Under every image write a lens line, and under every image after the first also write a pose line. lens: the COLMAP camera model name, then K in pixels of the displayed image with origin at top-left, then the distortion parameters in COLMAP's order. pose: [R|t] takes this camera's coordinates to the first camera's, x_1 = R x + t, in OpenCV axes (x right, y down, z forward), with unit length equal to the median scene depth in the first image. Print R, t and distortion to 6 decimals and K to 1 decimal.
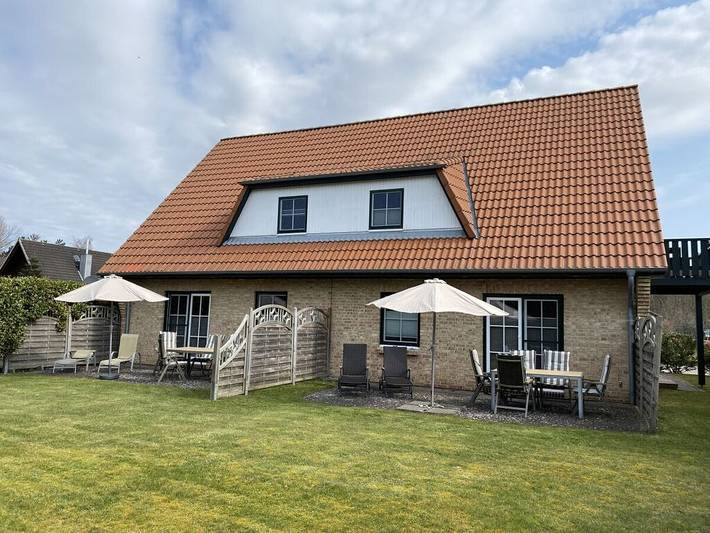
lens RADIAL K [[576.7, 0, 355.0], [0, 576.7, 266.5], [0, 0, 1]] dist [-0.014700, -0.008394]
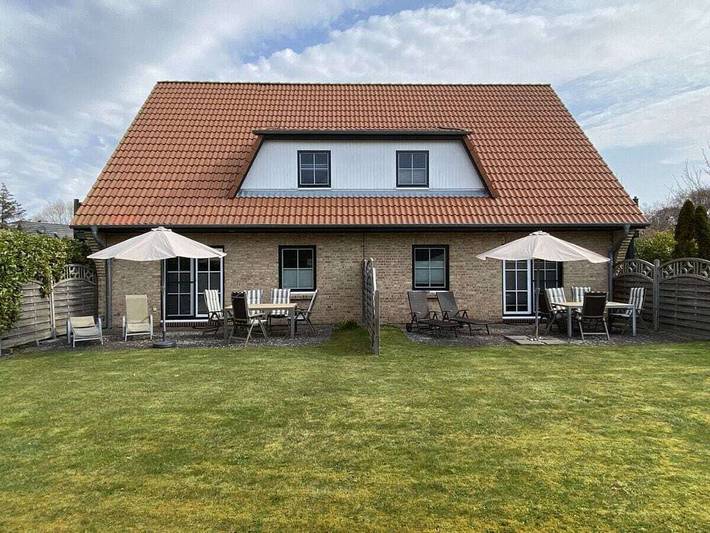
lens RADIAL K [[478.7, 0, 355.0], [0, 478.7, 289.3], [0, 0, 1]] dist [0.045256, -0.004016]
pose [[0.897126, -0.053753, 0.438493, -0.431371], [-0.007021, 0.990710, 0.135811, 0.004578], [-0.441719, -0.124918, 0.888414, 0.190124]]
